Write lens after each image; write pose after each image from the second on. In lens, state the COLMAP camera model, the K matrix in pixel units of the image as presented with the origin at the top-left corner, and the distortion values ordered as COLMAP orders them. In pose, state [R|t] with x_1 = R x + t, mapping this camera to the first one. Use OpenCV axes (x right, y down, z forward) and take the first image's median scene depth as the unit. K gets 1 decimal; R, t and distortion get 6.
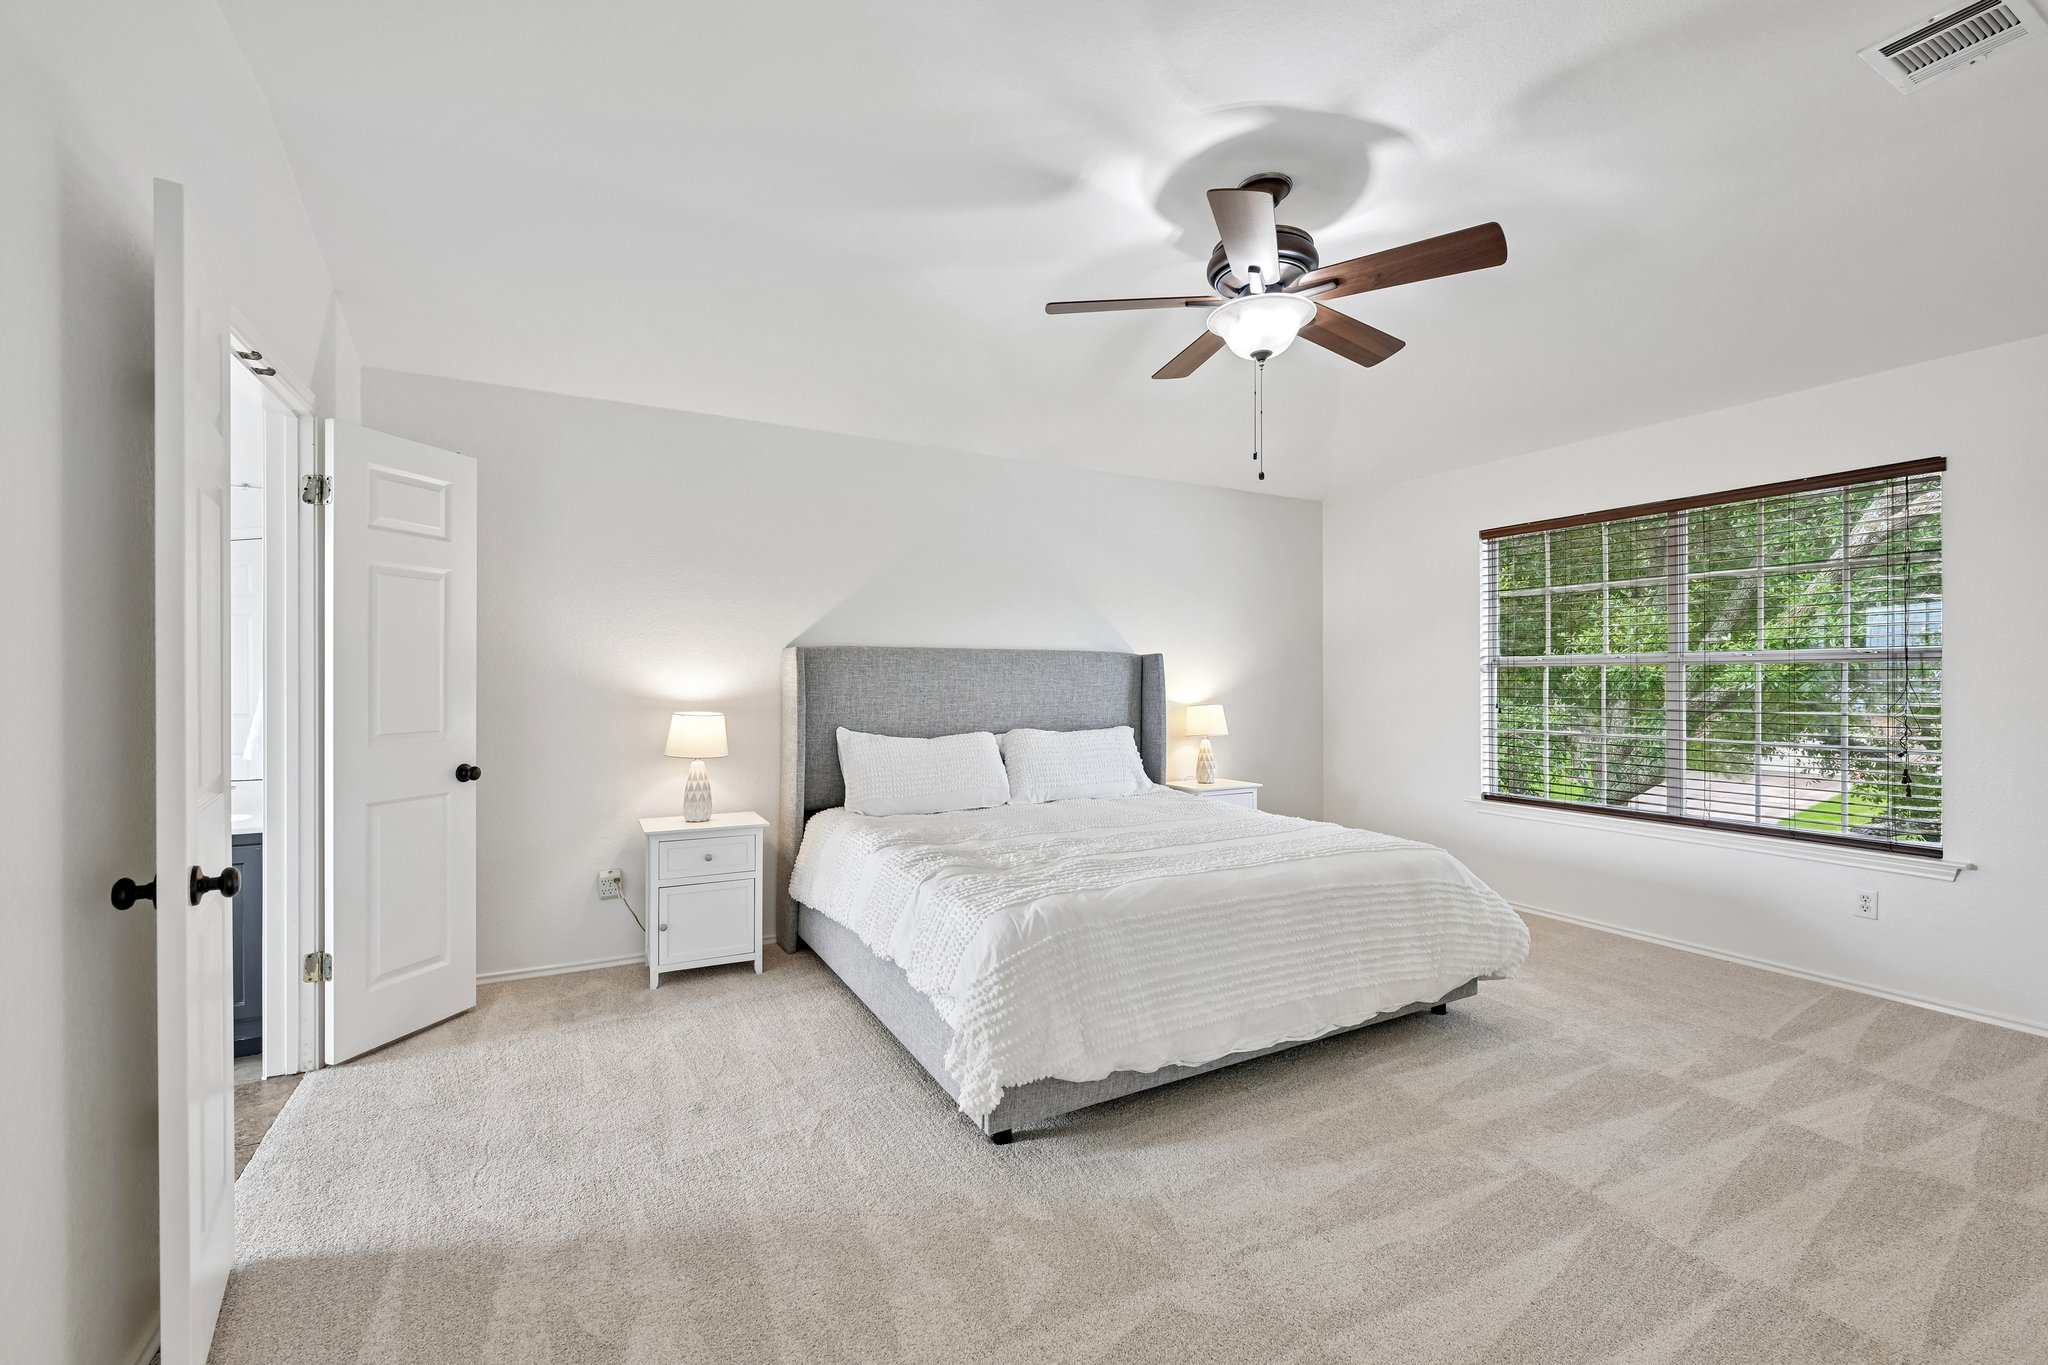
lens RADIAL K [[850.4, 0, 1021.0], [0, 850.4, 676.6], [0, 0, 1]] dist [-0.005297, 0.001172]
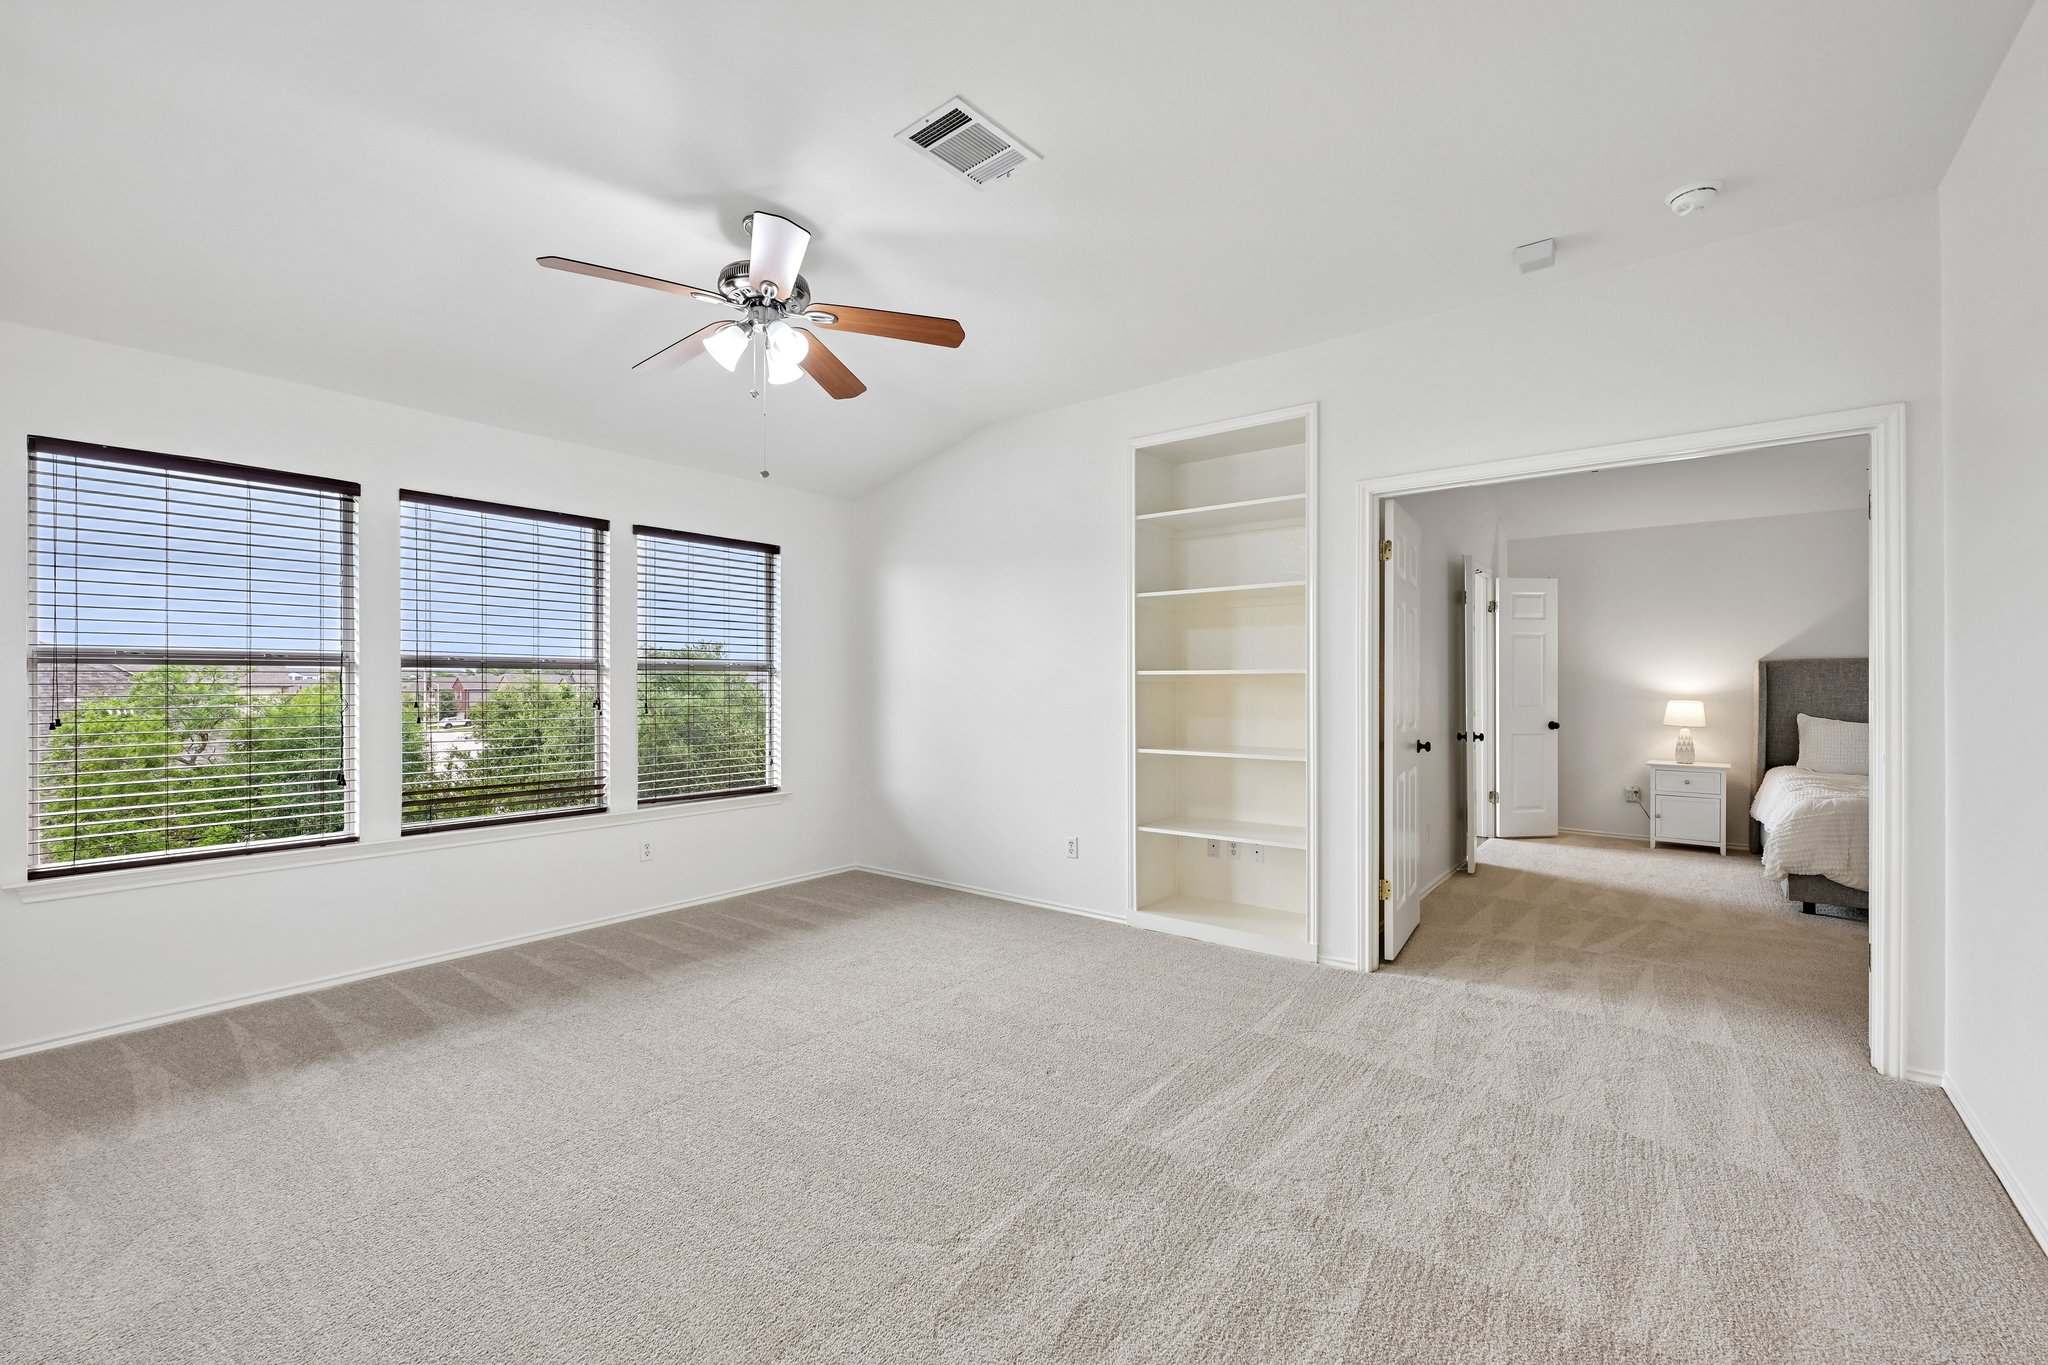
lens RADIAL K [[850.4, 0, 1020.9], [0, 850.4, 683.2], [0, 0, 1]] dist [-0.005297, 0.001172]
pose [[0.403538, -0.004249, -0.914953, 0.673795], [-0.000316, 0.999989, -0.004783, 0.014661], [0.914963, 0.002220, 0.403532, -0.963331]]
